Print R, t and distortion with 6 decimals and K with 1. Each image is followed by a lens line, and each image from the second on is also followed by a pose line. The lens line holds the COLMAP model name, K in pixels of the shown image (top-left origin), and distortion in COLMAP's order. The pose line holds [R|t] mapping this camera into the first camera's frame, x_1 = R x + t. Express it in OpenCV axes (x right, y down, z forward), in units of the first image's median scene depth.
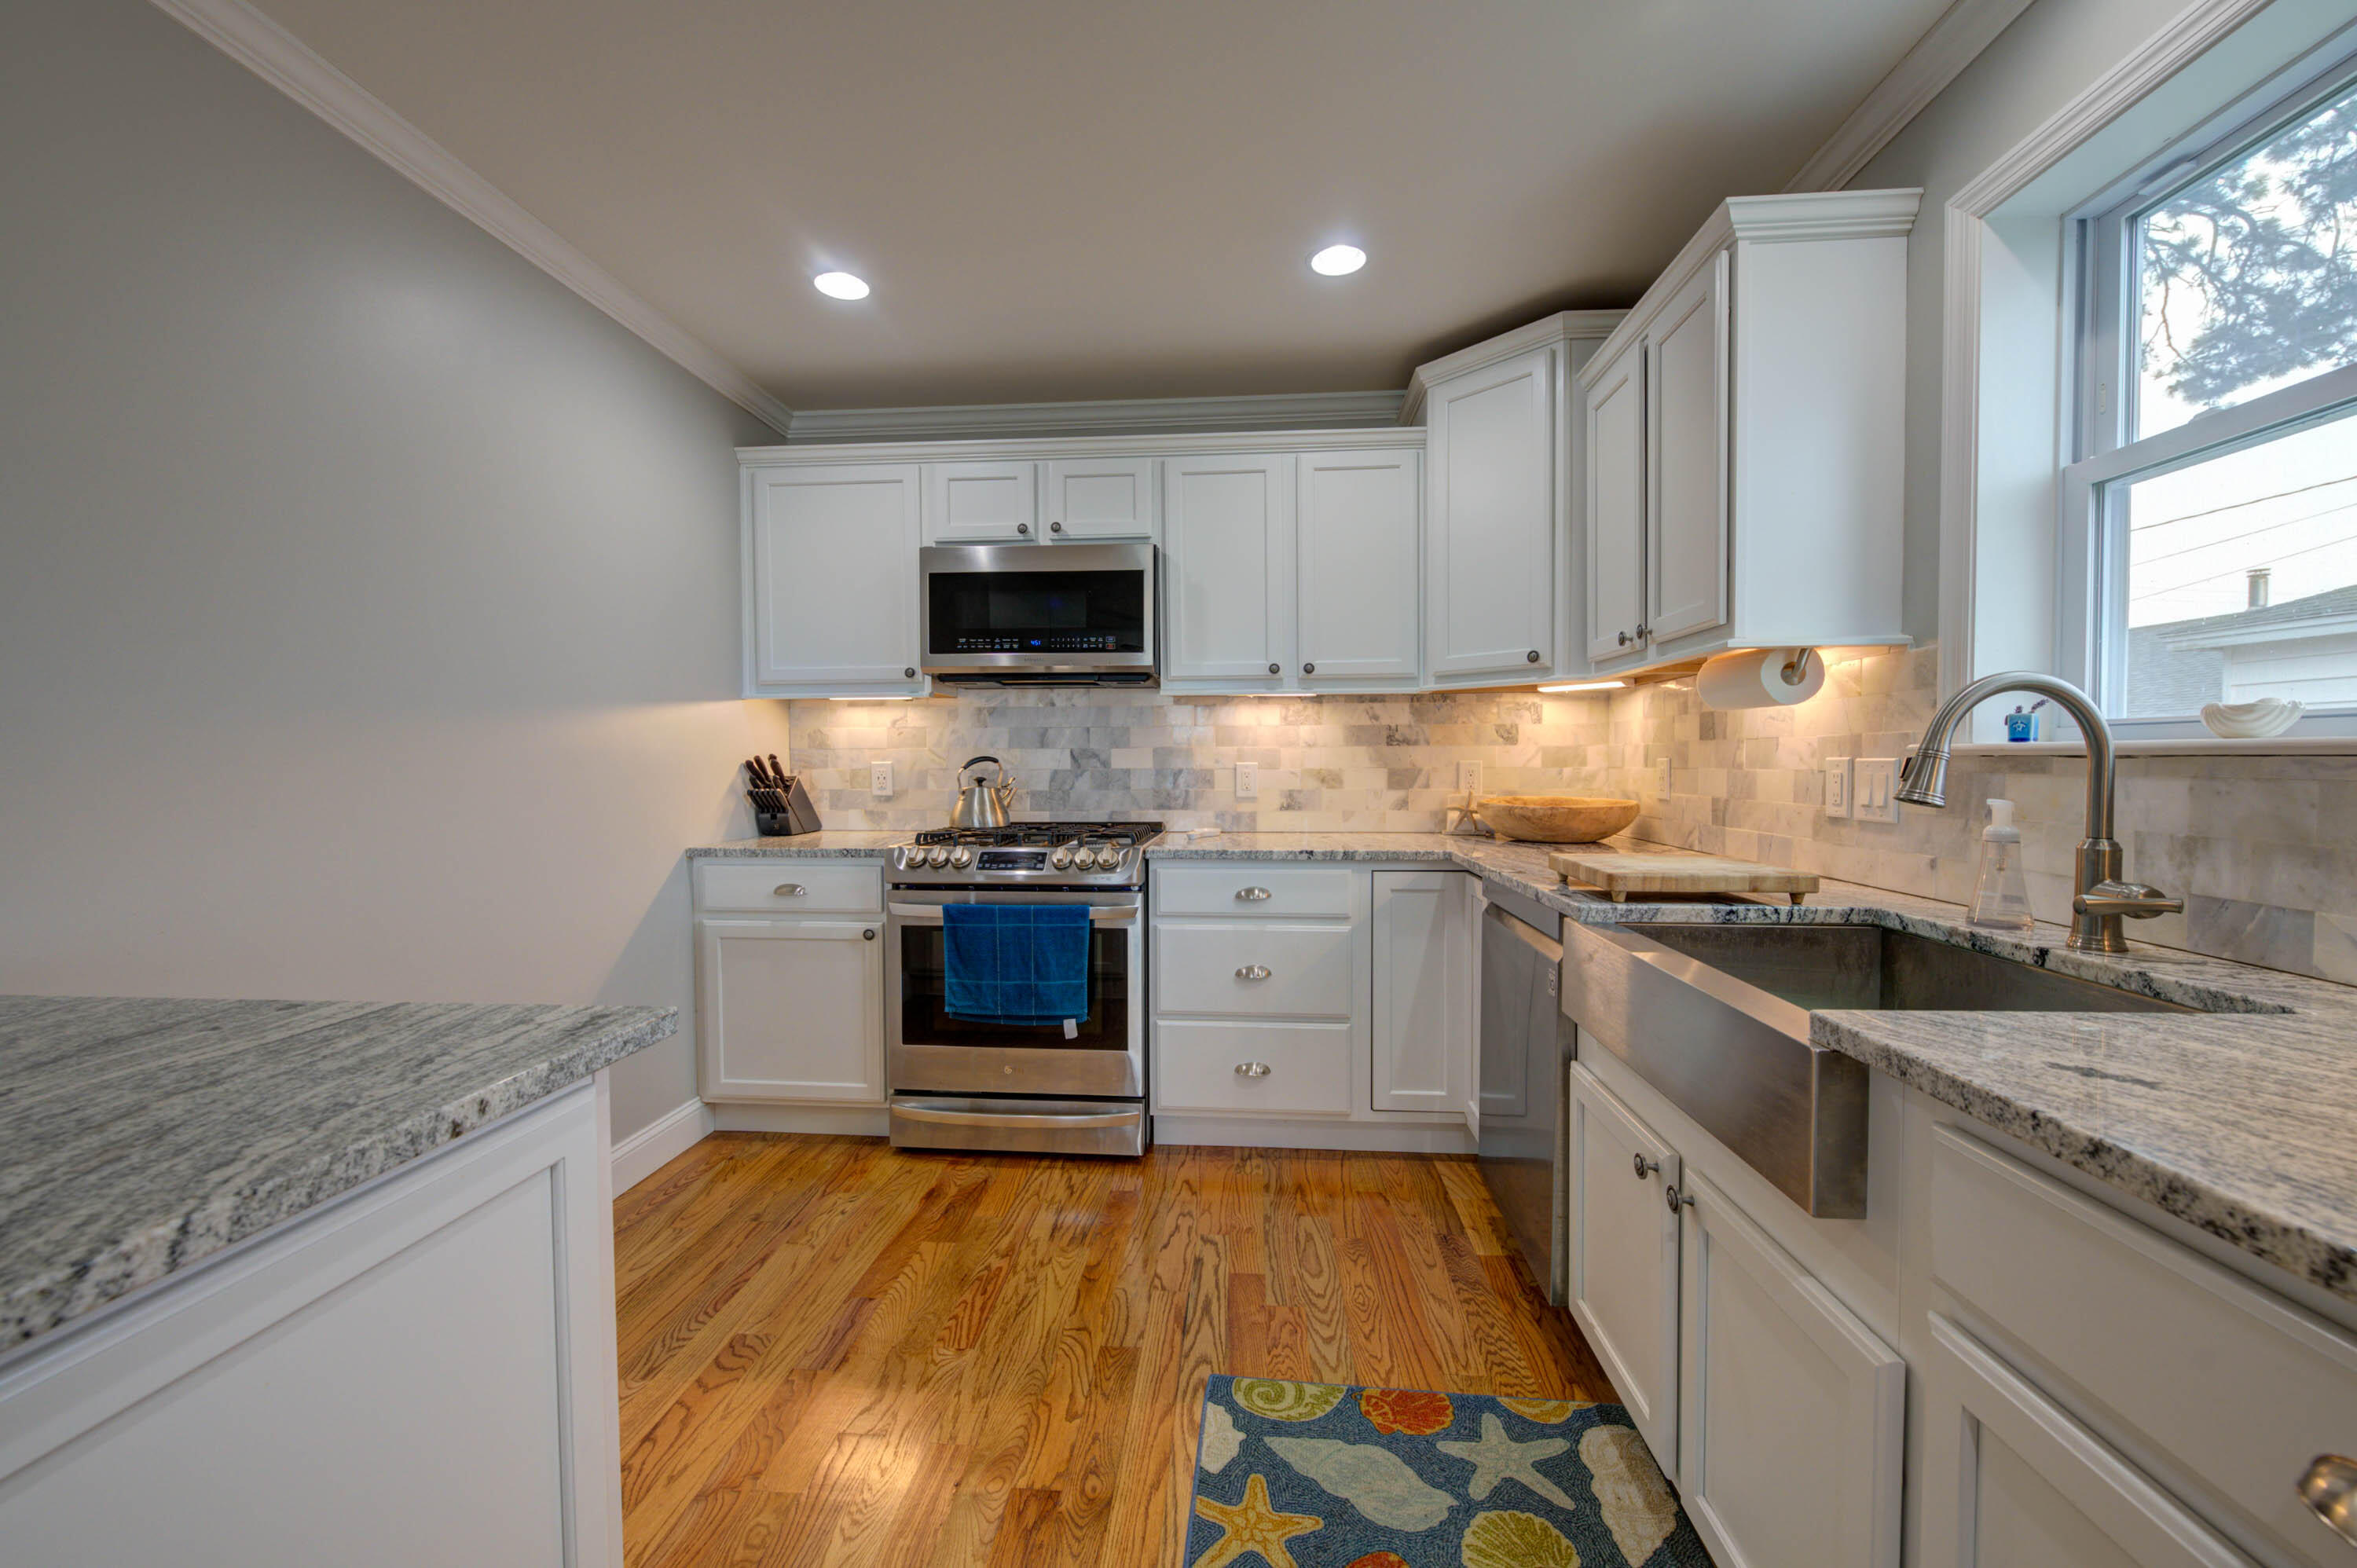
lens RADIAL K [[933.5, 0, 1174.0], [0, 933.5, 786.3], [0, 0, 1]] dist [0.001496, -0.002673]
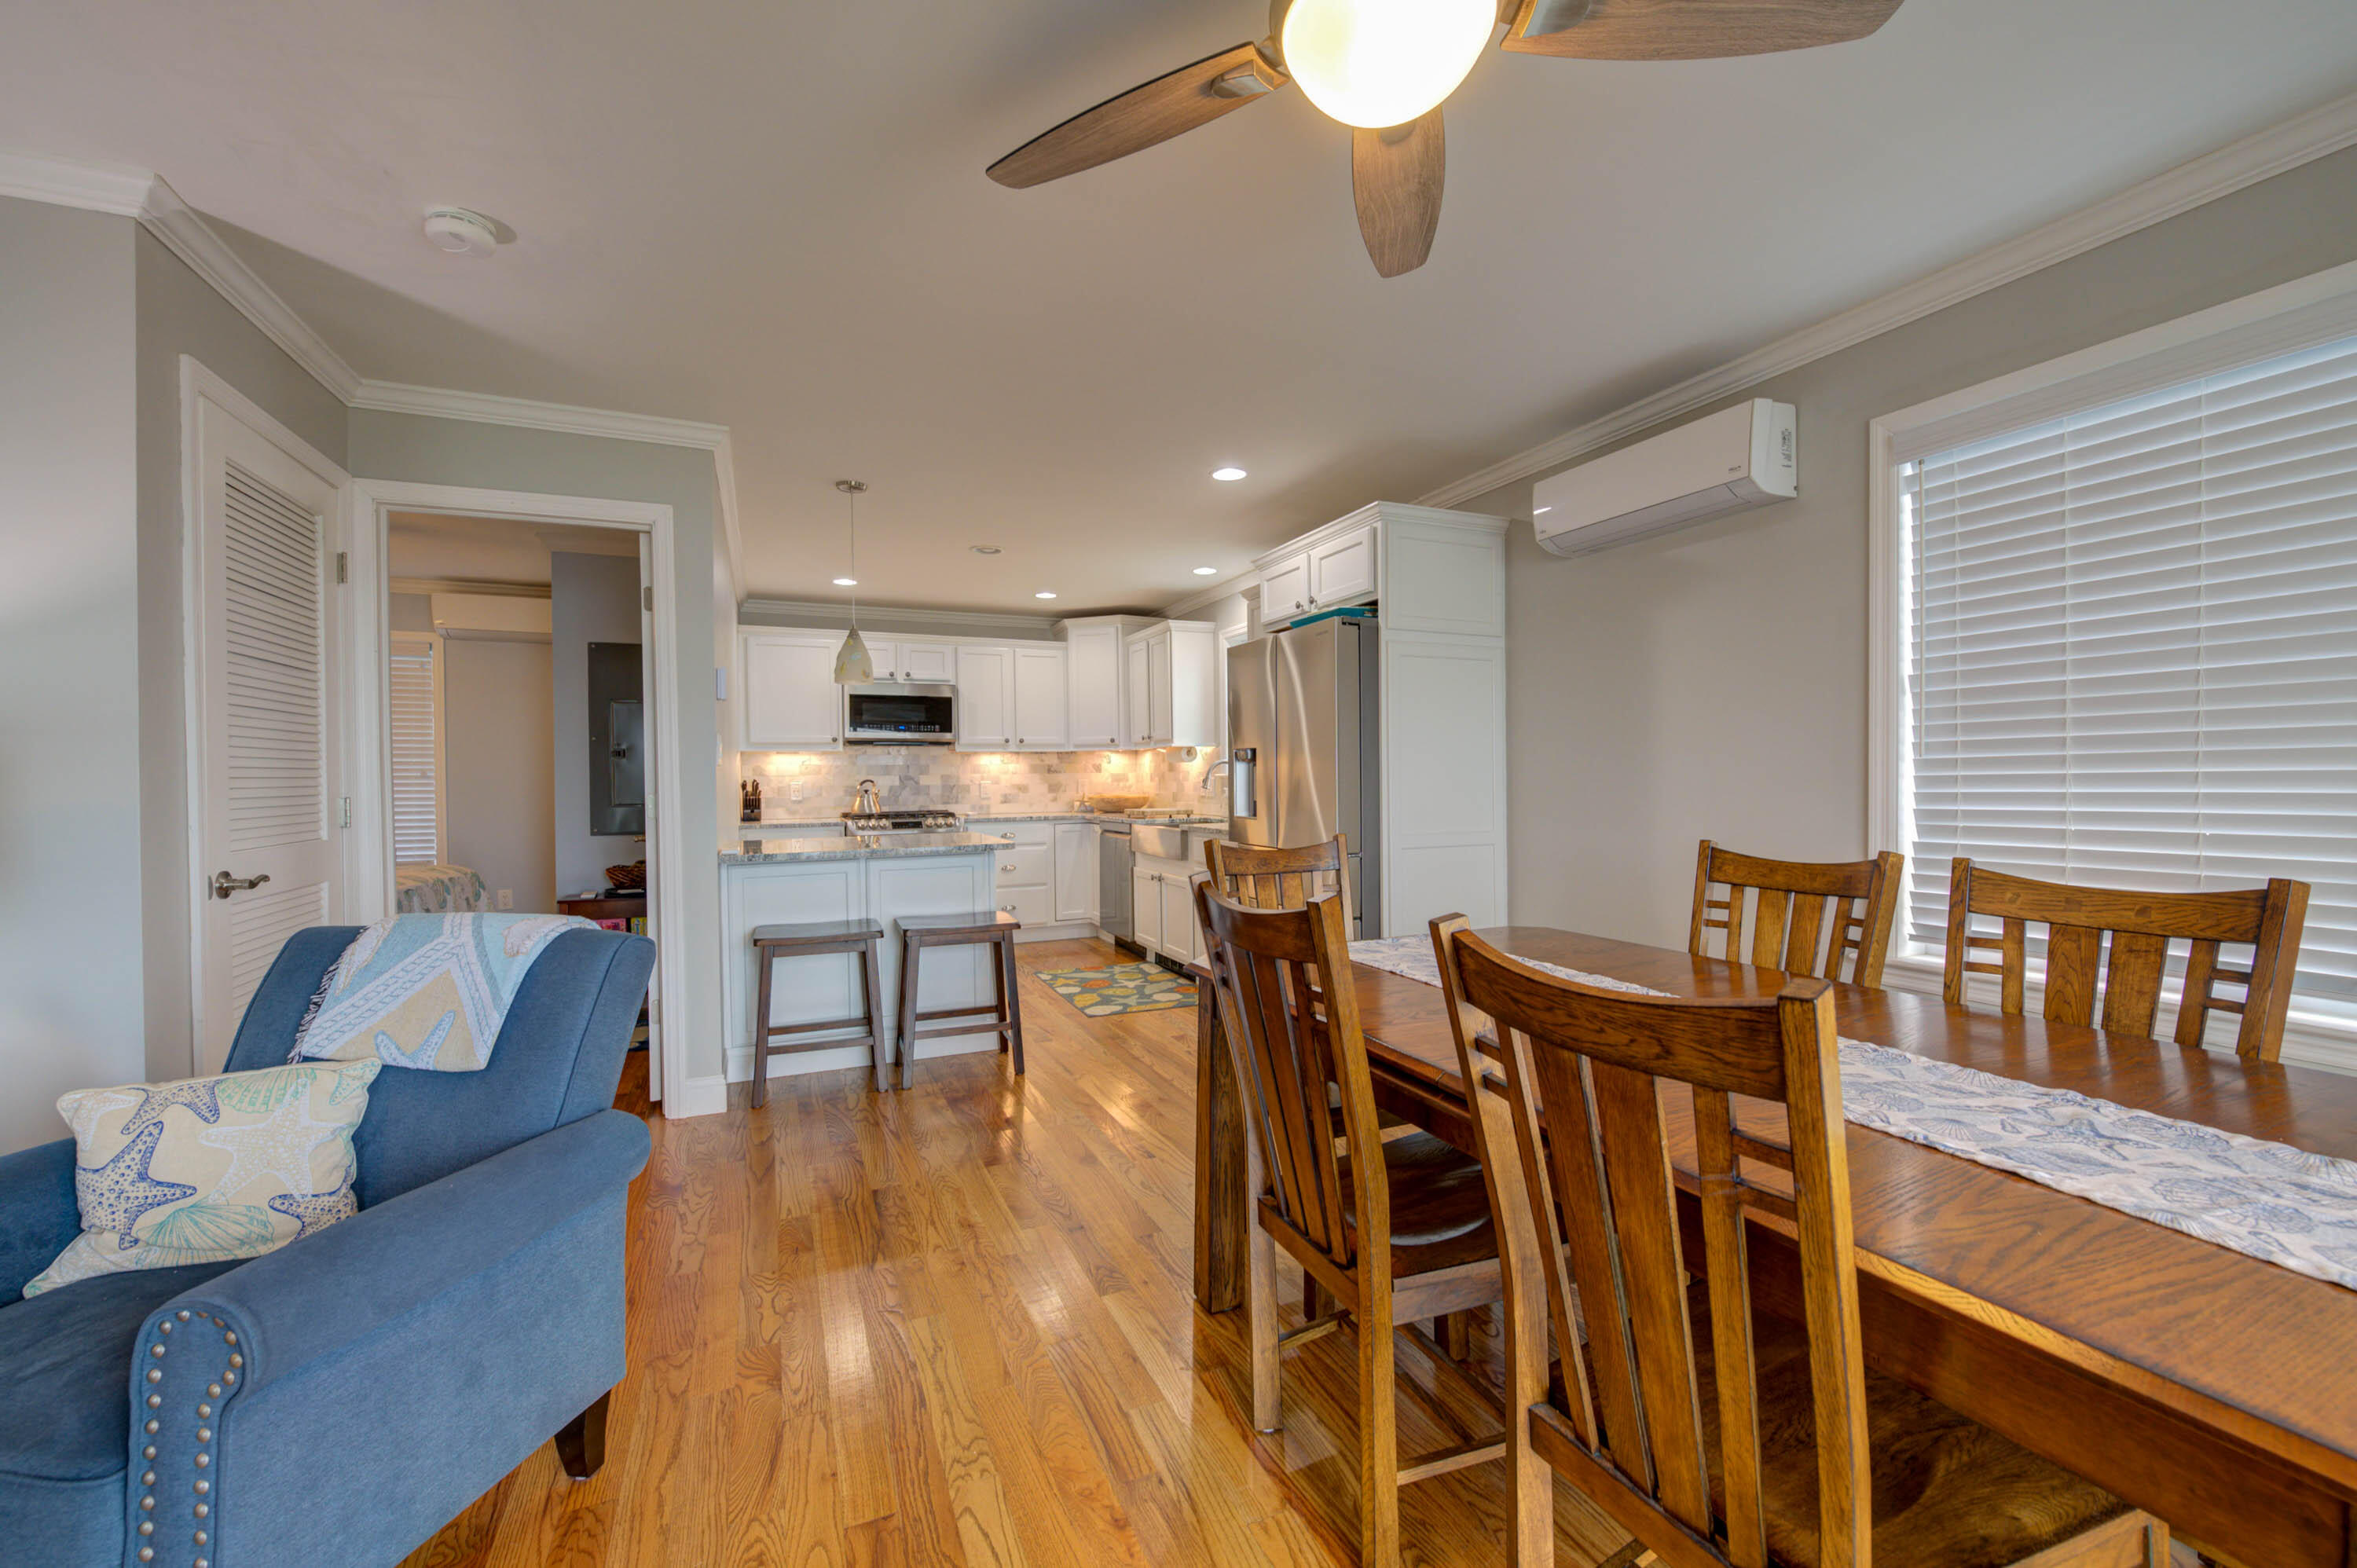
lens RADIAL K [[933.5, 0, 1174.0], [0, 933.5, 786.3], [0, 0, 1]] dist [0.001496, -0.002673]
pose [[0.880031, -0.010896, 0.474792, -0.666569], [0.020803, 0.999662, -0.015618, 0.033512], [-0.474461, 0.023622, 0.879960, -1.305868]]
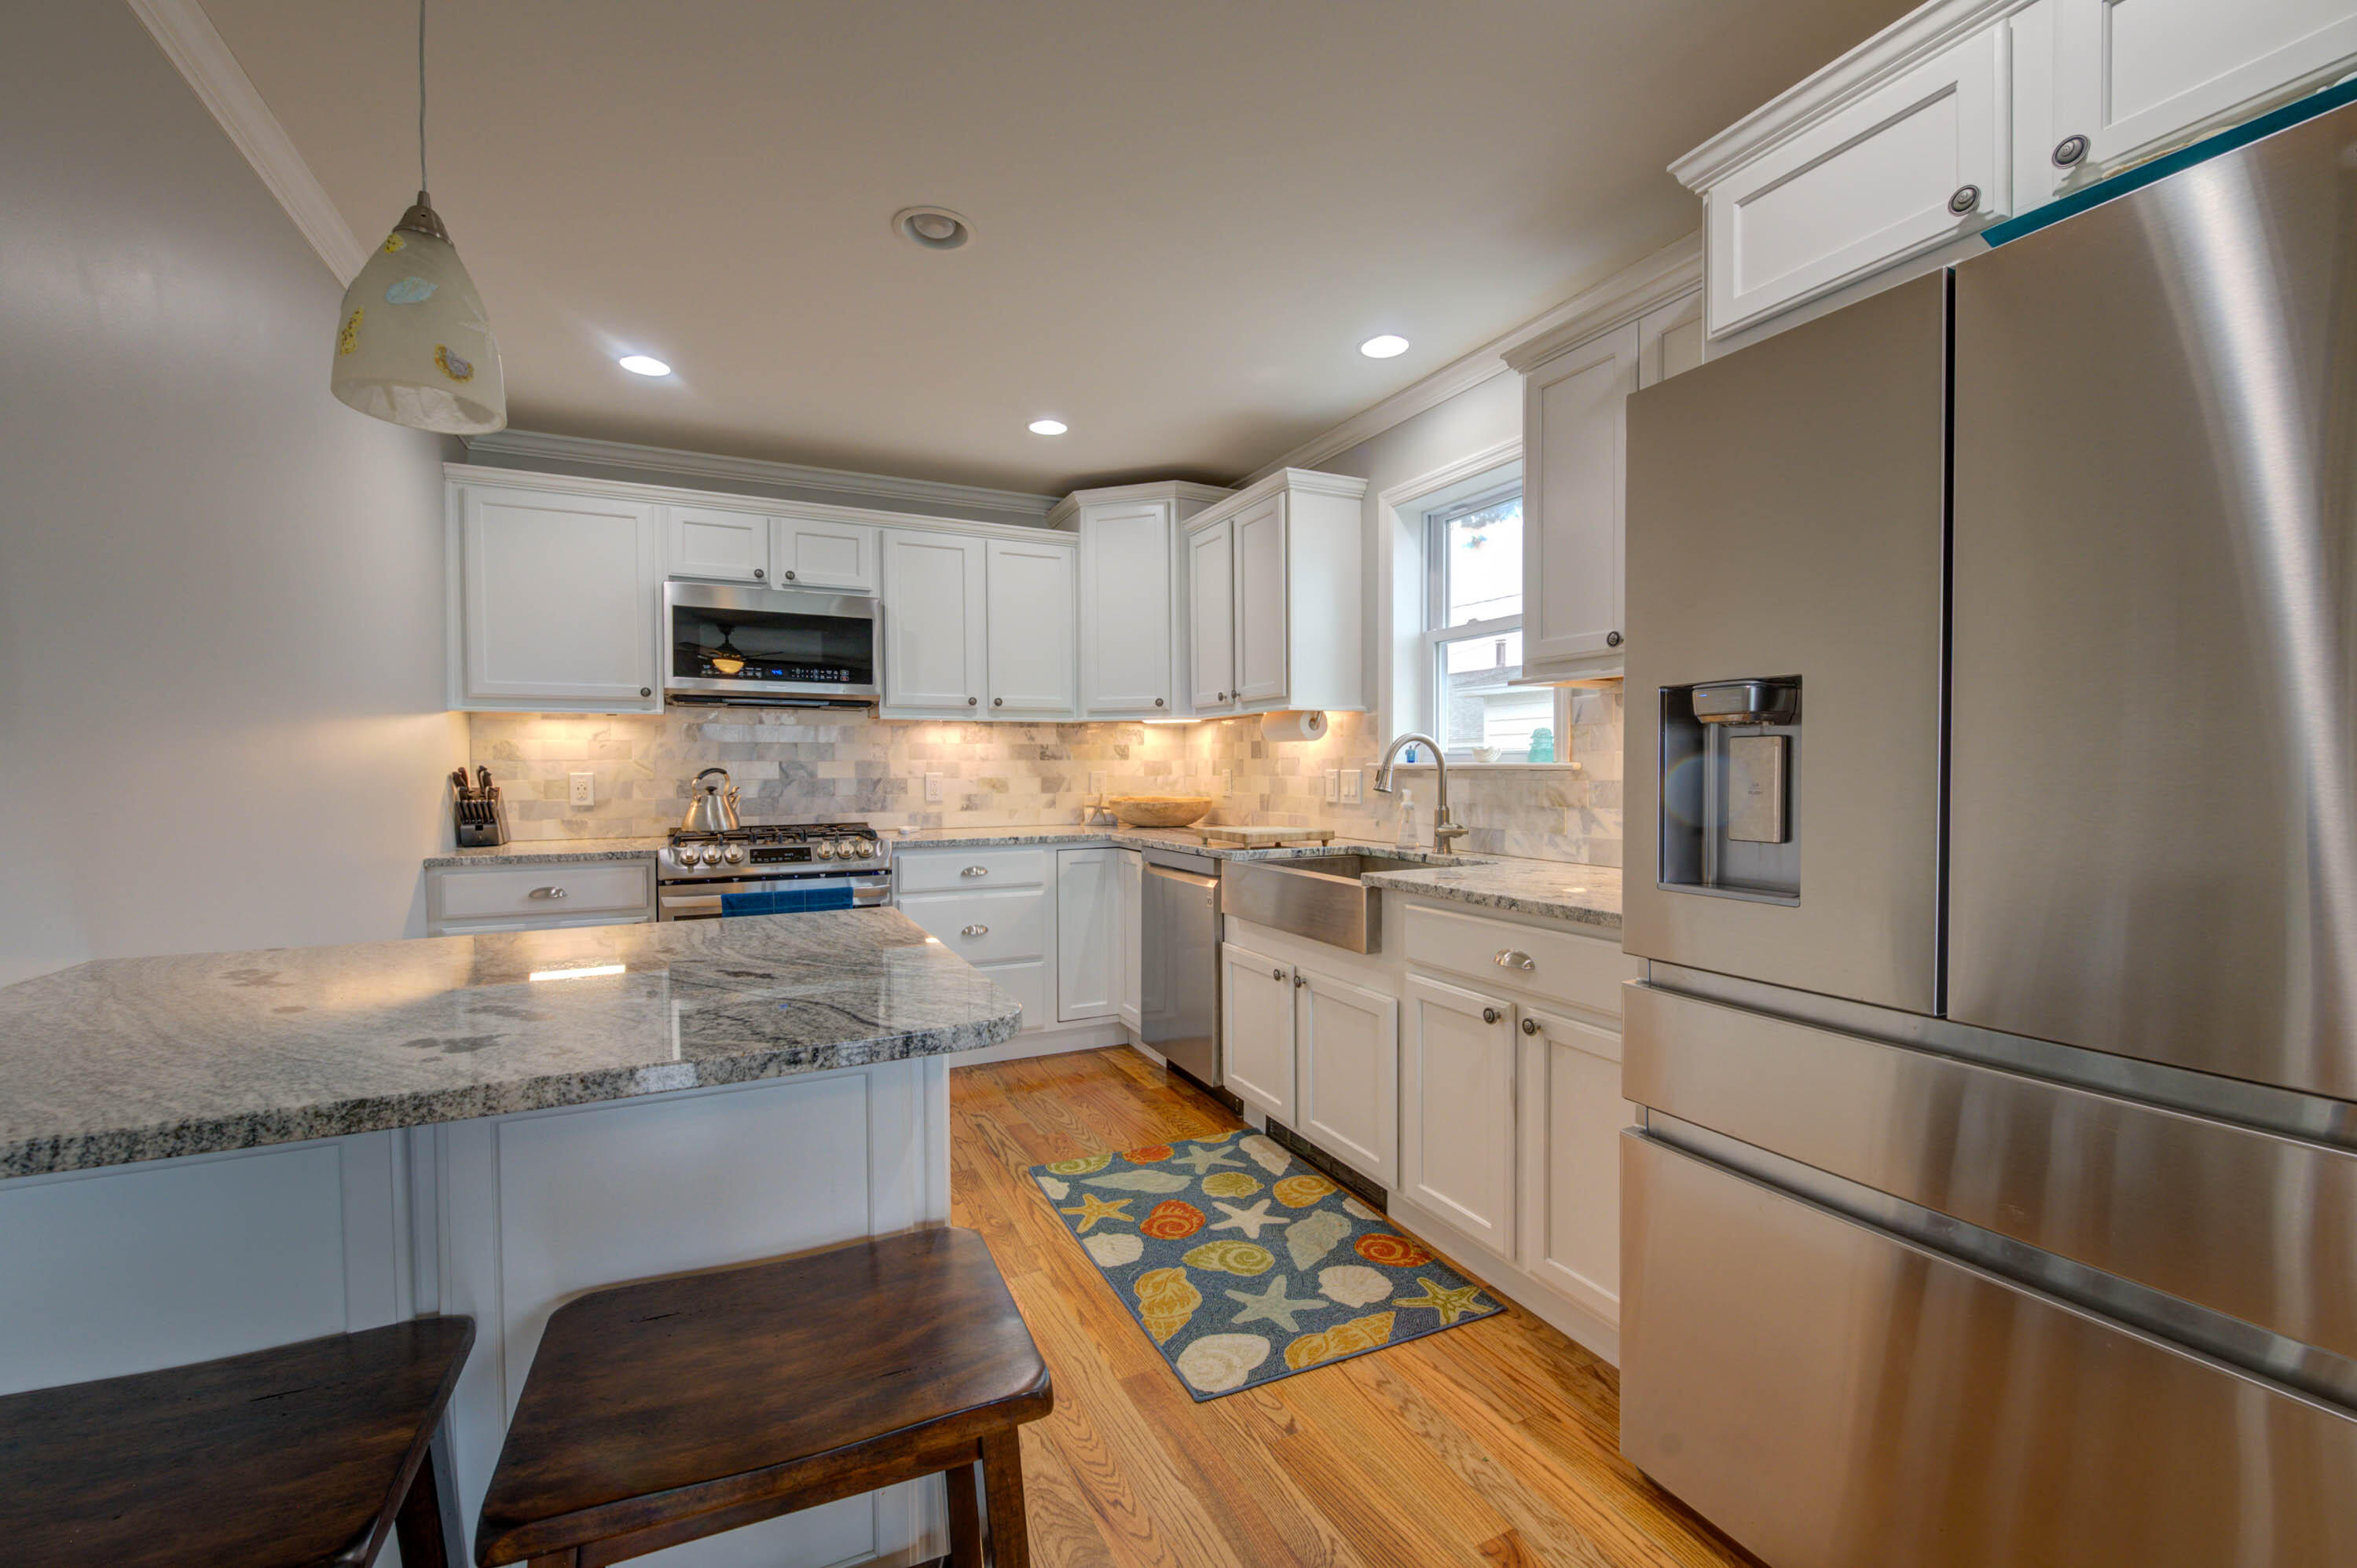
lens RADIAL K [[965.5, 0, 1172.7], [0, 965.5, 785.0], [0, 0, 1]] dist [0.000906, -0.000037]
pose [[0.862577, -0.008850, 0.505849, -0.356250], [0.014875, 0.999858, -0.007871, 0.006592], [-0.505708, 0.014314, 0.862586, -0.326730]]
